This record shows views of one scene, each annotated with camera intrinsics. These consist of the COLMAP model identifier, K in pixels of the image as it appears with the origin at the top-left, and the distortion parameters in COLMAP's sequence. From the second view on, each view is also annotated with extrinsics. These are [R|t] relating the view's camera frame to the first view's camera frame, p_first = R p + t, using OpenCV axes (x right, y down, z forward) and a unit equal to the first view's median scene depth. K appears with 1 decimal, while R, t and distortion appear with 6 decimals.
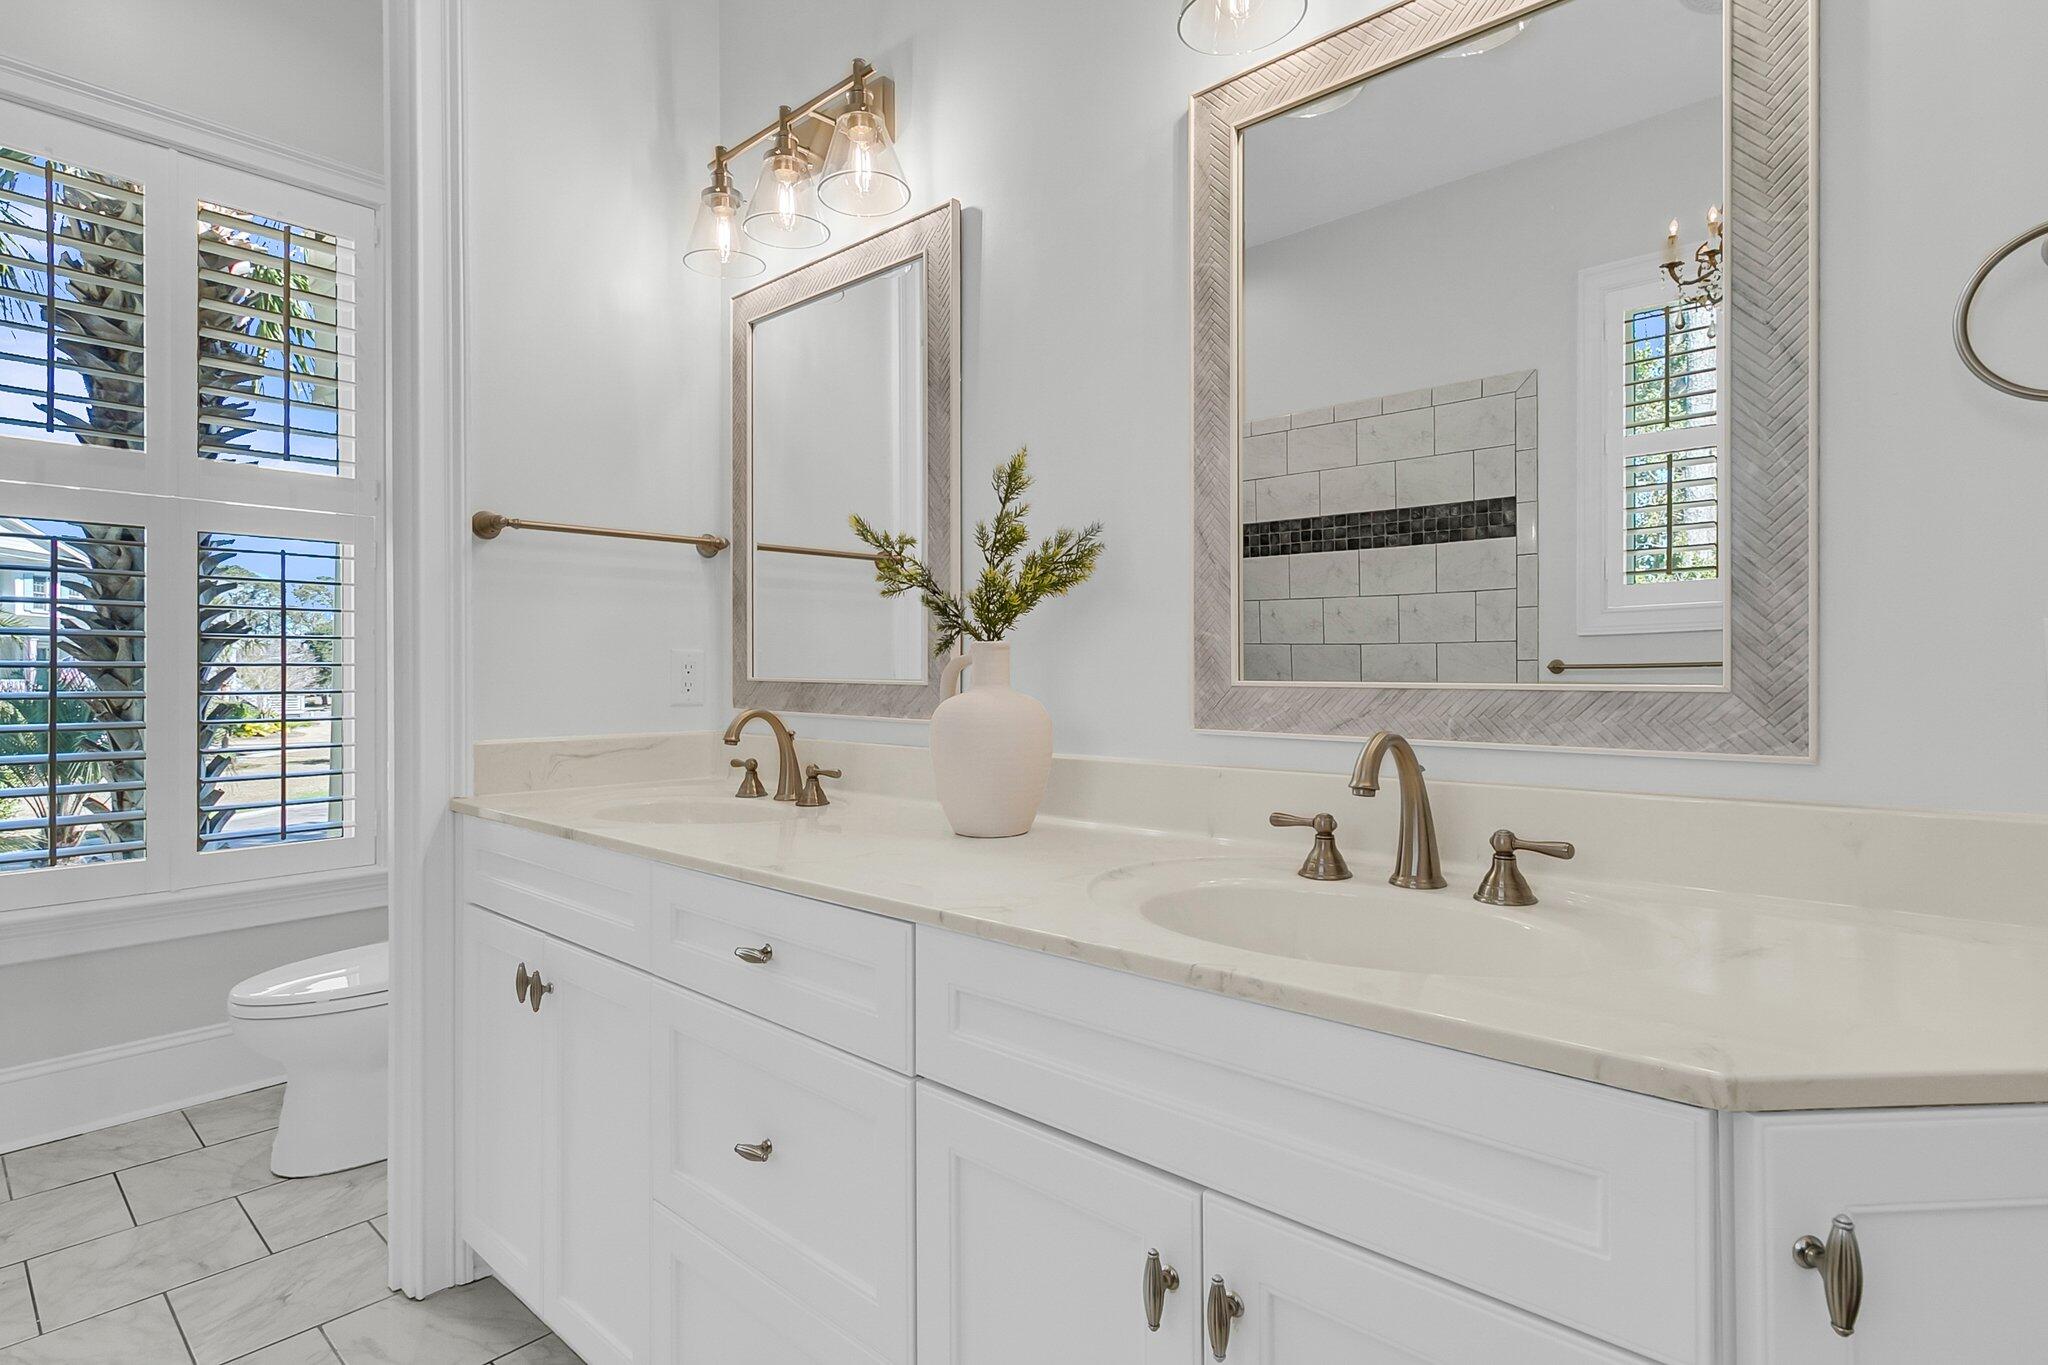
lens RADIAL K [[998.1, 0, 987.5], [0, 998.1, 681.4], [0, 0, 1]] dist [-0.000160, -0.000188]
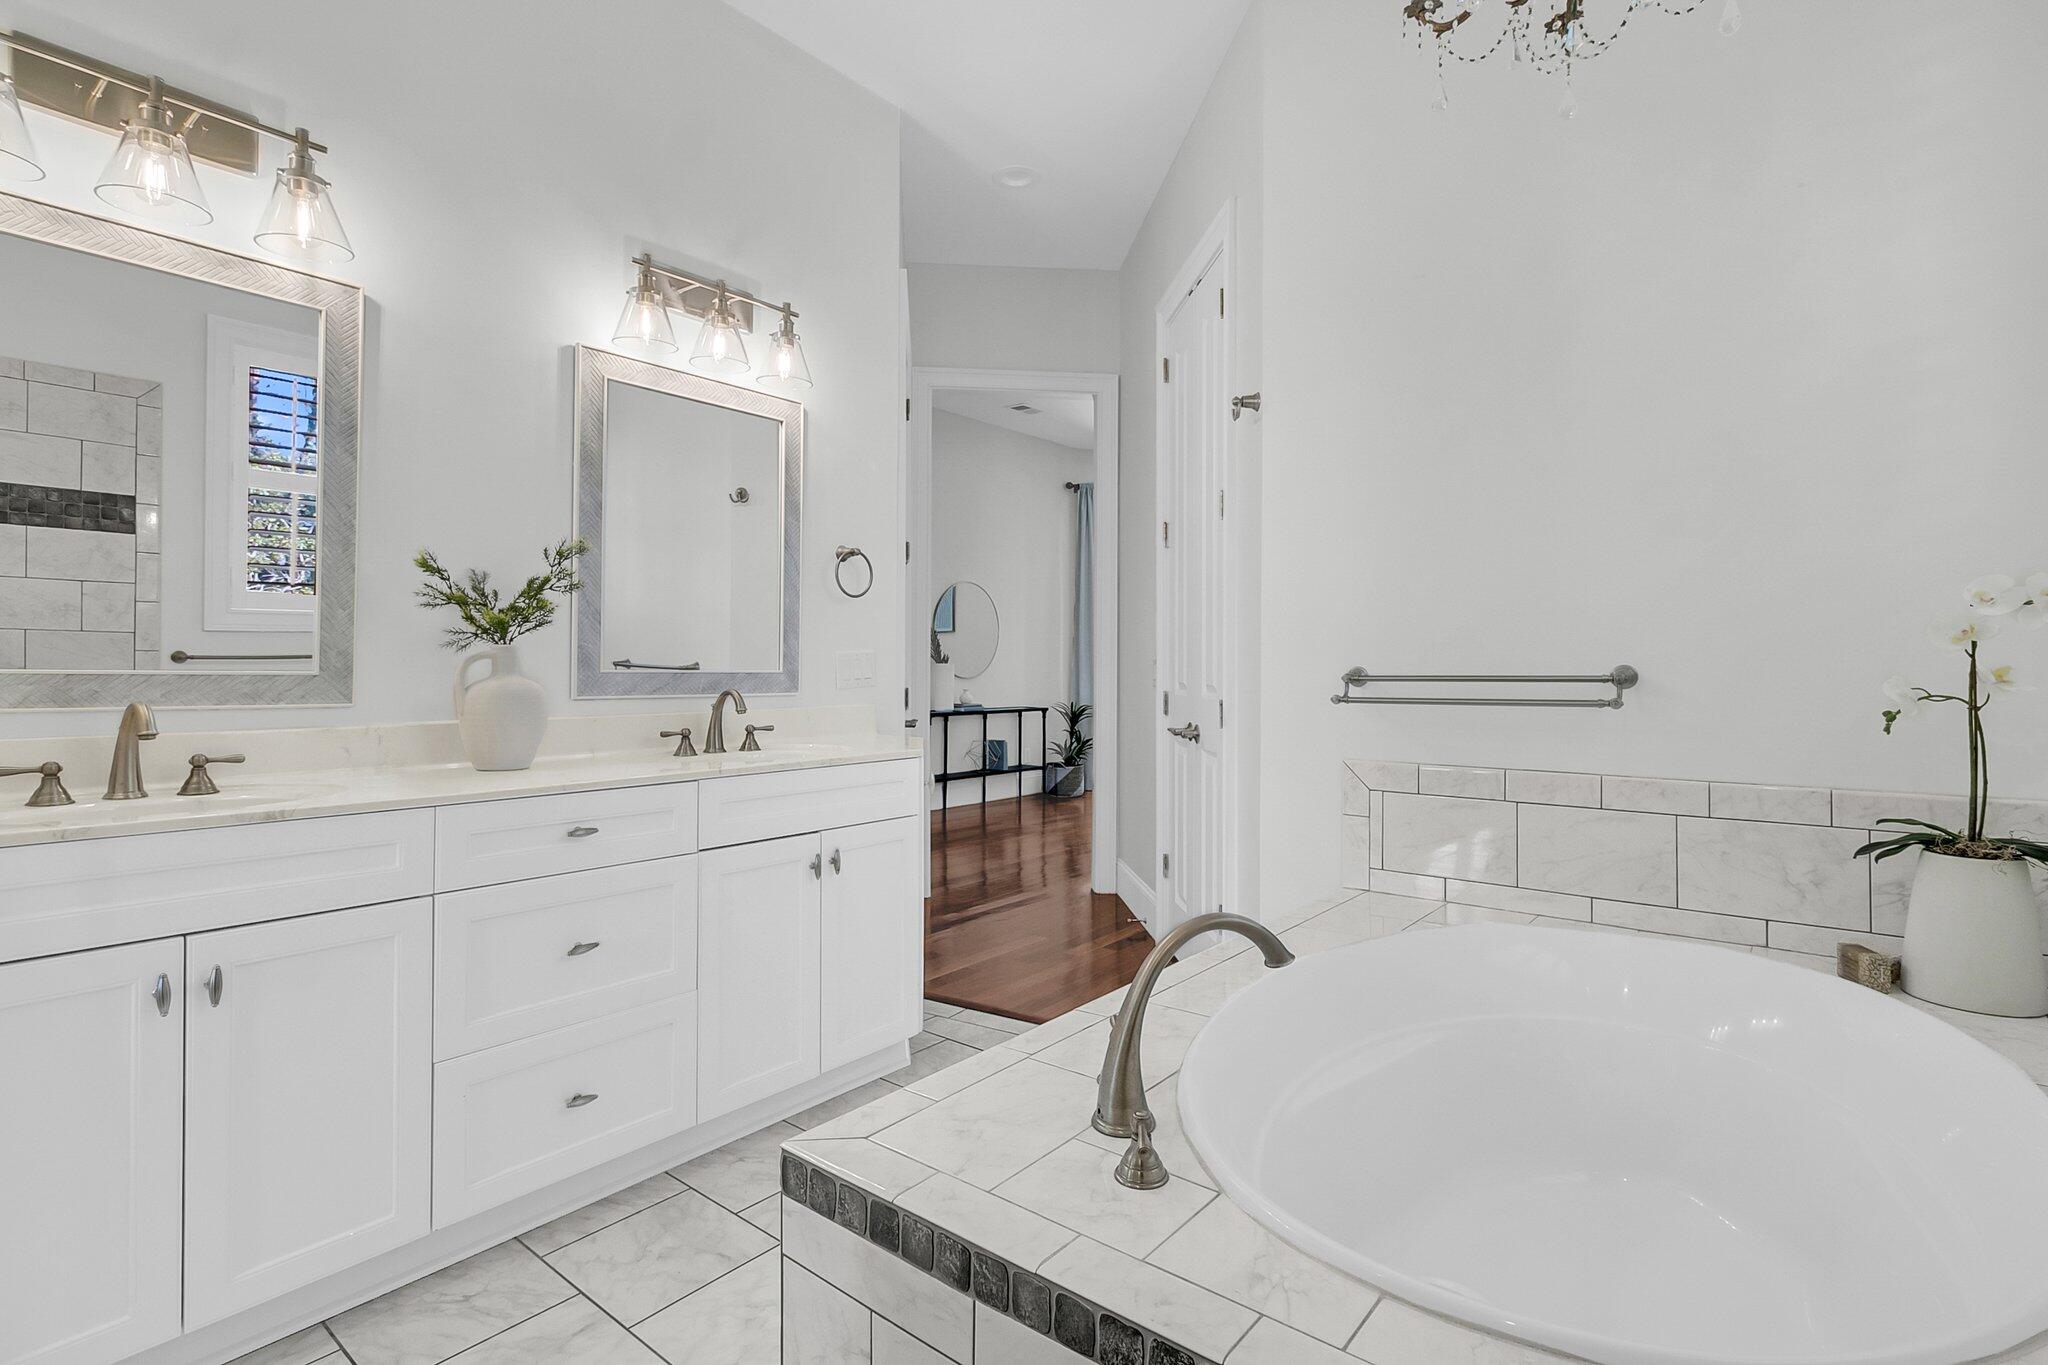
lens RADIAL K [[977.9, 0, 1031.2], [0, 977.9, 673.3], [0, 0, 1]] dist [0.000715, -0.000313]
pose [[-0.054210, -0.008041, 0.998497, -1.110878], [0.002927, 0.999962, 0.008211, -0.004328], [-0.998525, 0.003368, -0.054184, 0.195881]]
